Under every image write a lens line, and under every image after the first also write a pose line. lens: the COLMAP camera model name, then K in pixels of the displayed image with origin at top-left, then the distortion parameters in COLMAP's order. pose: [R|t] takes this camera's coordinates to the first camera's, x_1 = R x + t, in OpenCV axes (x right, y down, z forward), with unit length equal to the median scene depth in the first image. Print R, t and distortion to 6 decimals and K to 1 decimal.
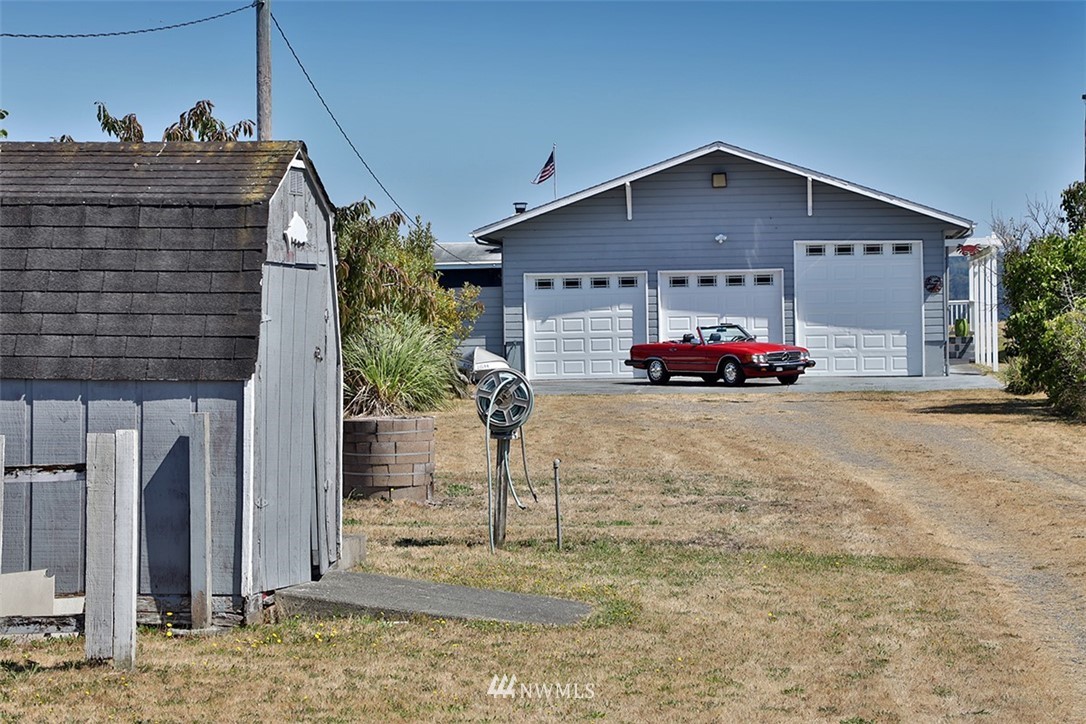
lens RADIAL K [[2925.5, 0, 543.0], [0, 2925.5, 362.0], [0, 0, 1]] dist [0.494207, 0.032443]
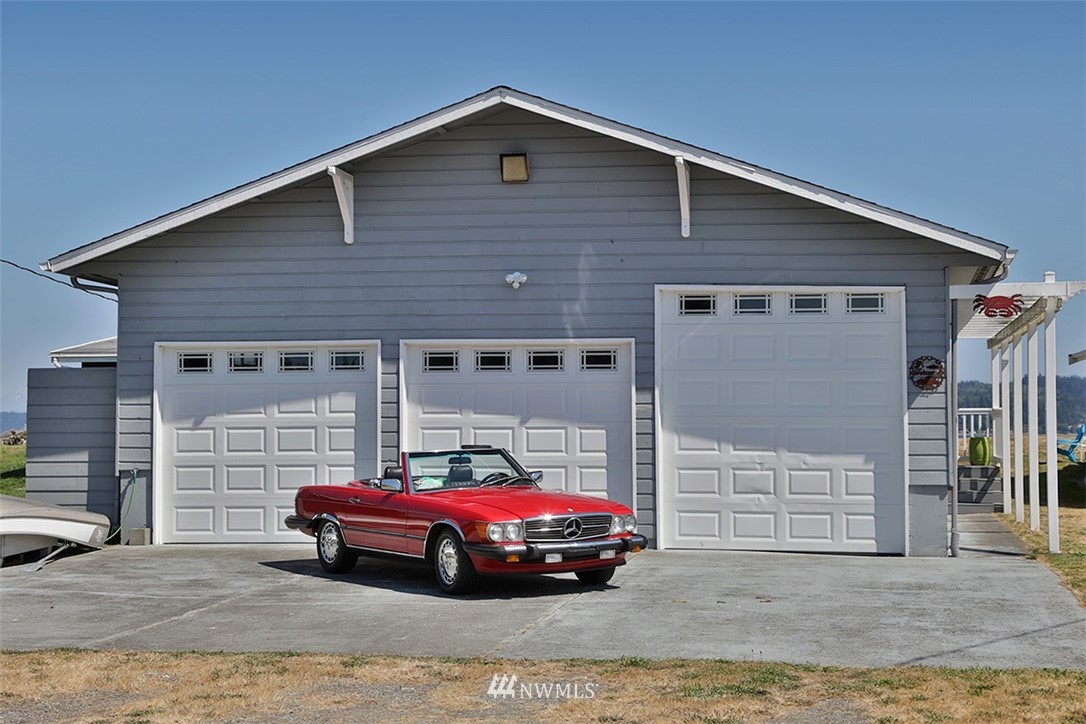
lens RADIAL K [[1858.8, 0, 543.0], [0, 1858.8, 362.0], [0, 0, 1]] dist [0.240117, 0.013294]
pose [[0.996376, 0.012986, -0.084064, 0.093362], [-0.016714, 0.998900, -0.043803, -0.012995], [0.083403, 0.045050, 0.995497, 0.671155]]
